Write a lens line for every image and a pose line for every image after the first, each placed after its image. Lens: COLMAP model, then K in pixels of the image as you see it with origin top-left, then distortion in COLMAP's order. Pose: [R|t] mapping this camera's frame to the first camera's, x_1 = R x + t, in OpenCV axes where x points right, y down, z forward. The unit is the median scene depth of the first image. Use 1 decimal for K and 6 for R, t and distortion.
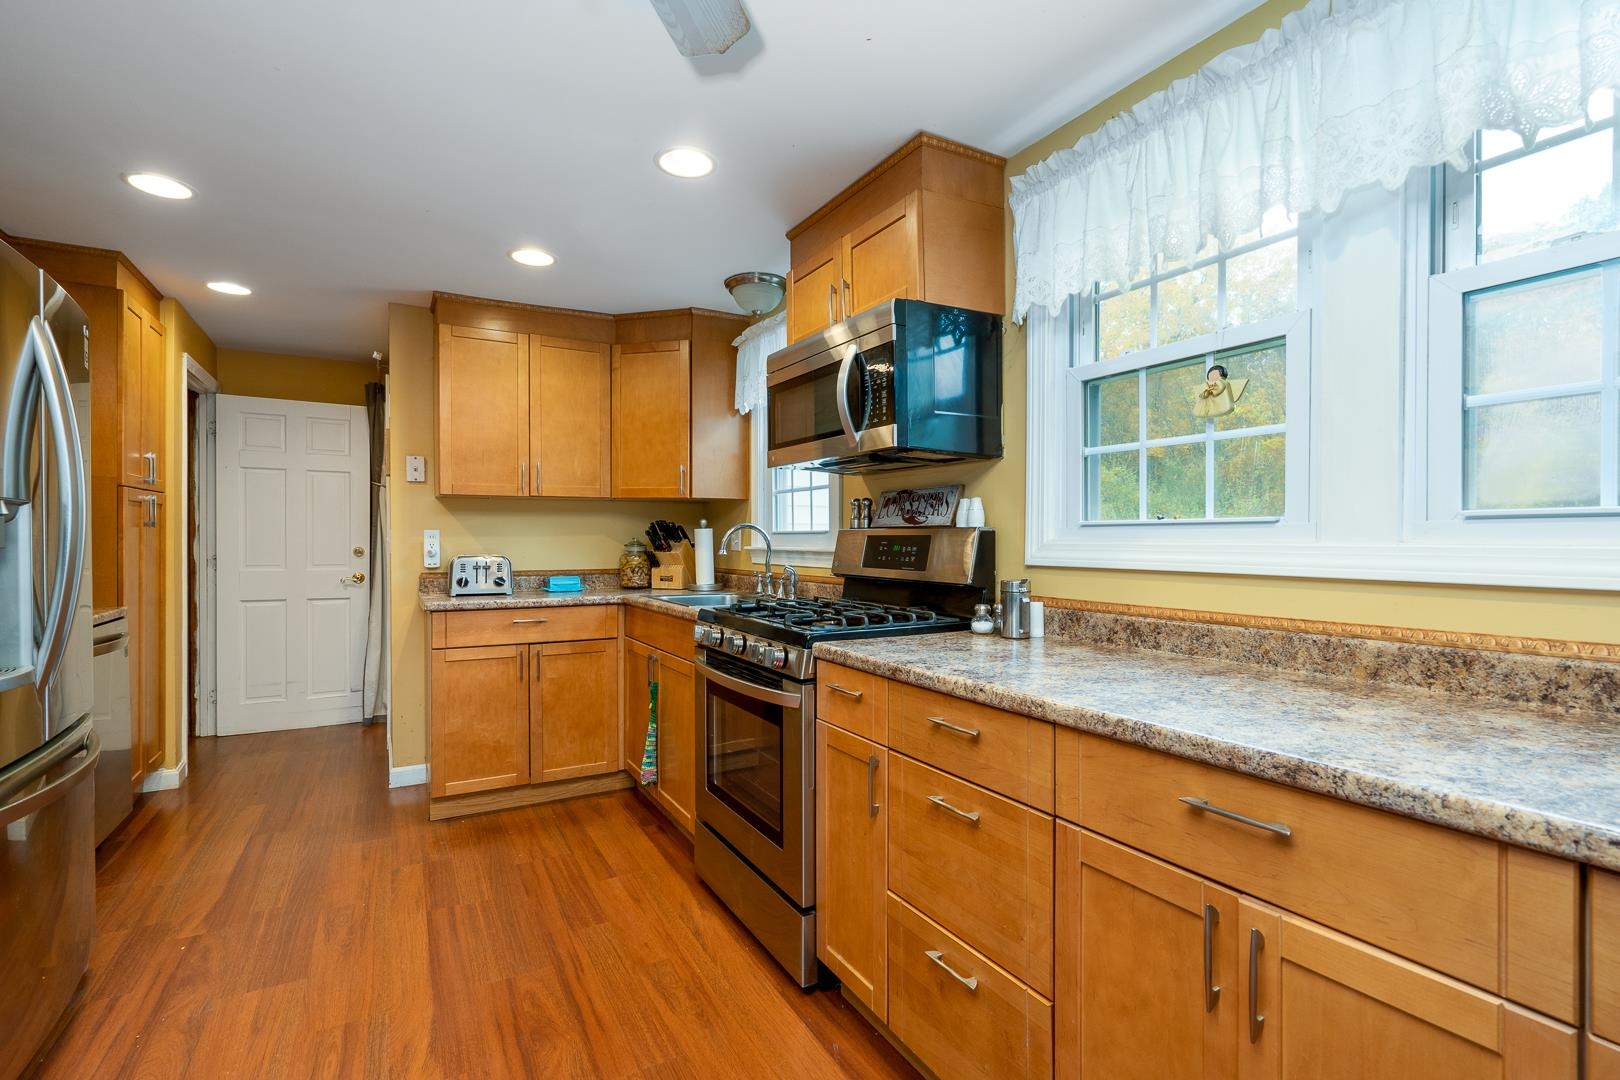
lens RADIAL K [[747.0, 0, 780.7], [0, 747.0, 541.7], [0, 0, 1]] dist [0.001398, -0.000352]
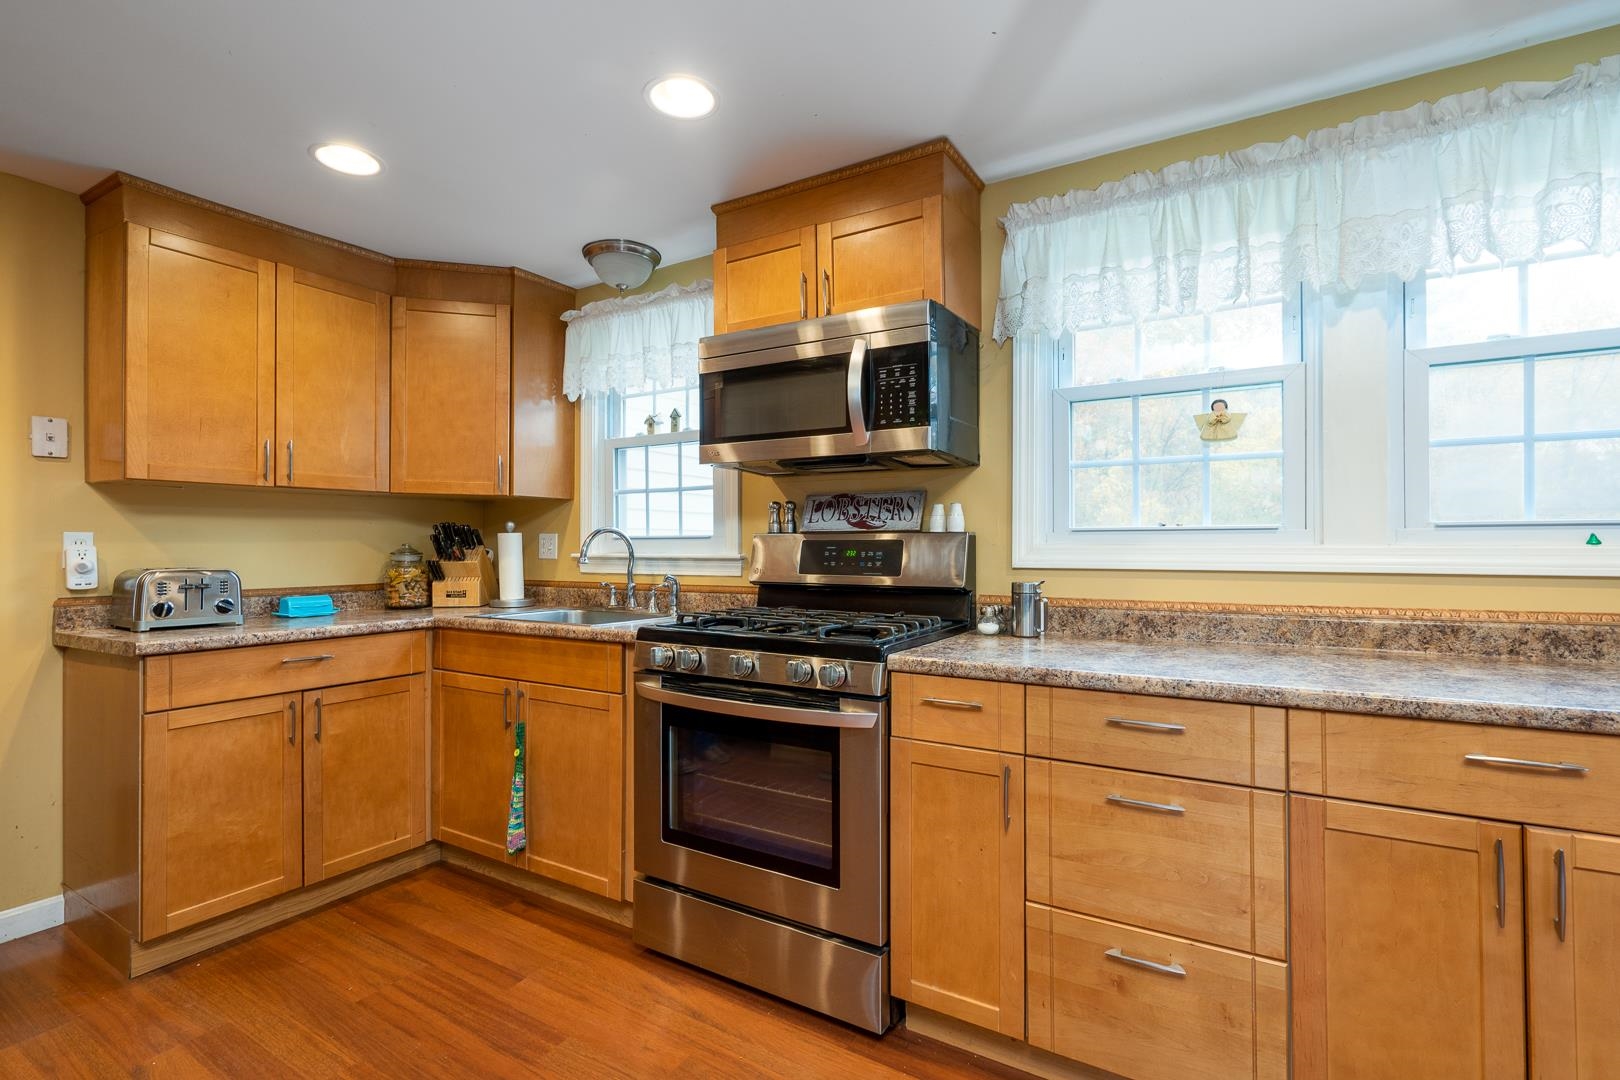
lens RADIAL K [[747.0, 0, 797.4], [0, 747.0, 537.7], [0, 0, 1]] dist [0.001398, -0.000352]
pose [[0.867915, 0.002882, 0.496705, -0.386844], [0.004362, 0.999900, -0.013424, 0.001153], [-0.496694, 0.013818, 0.867816, 0.187448]]
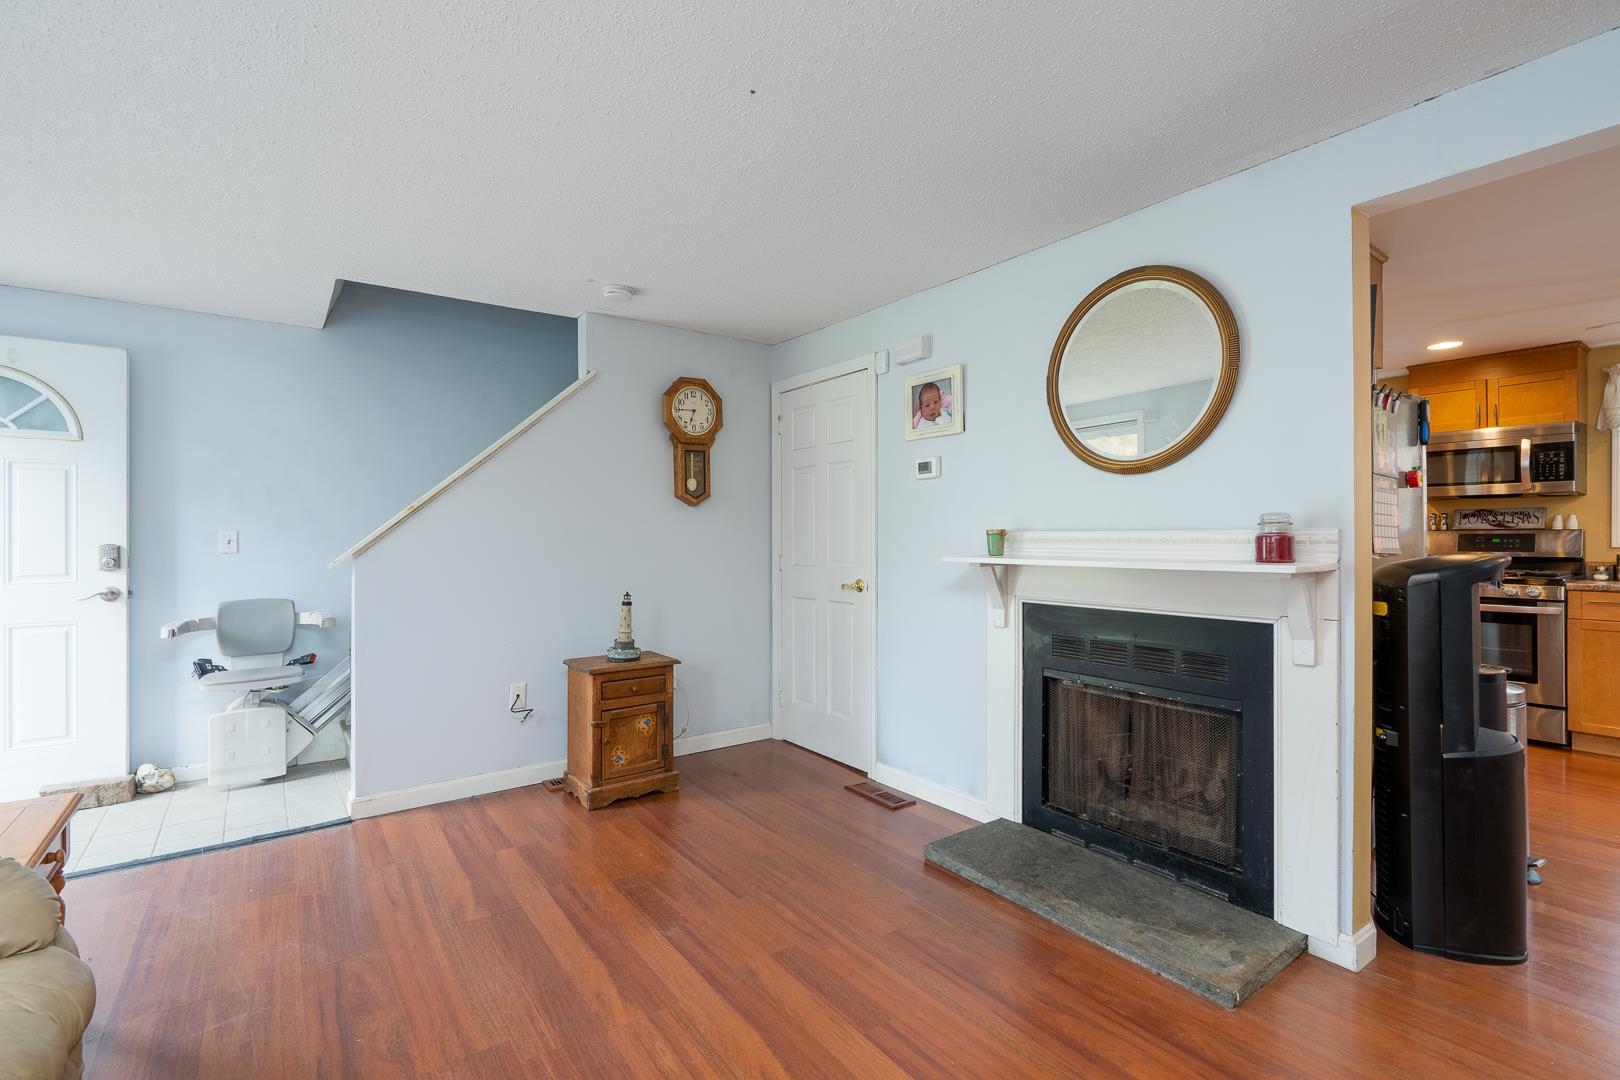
lens RADIAL K [[747.0, 0, 811.3], [0, 747.0, 532.8], [0, 0, 1]] dist [0.001398, -0.000352]
pose [[0.988909, -0.004370, 0.148459, -1.832414], [0.005880, 0.999935, -0.009736, -0.002218], [-0.148407, 0.010501, 0.988871, -0.615291]]
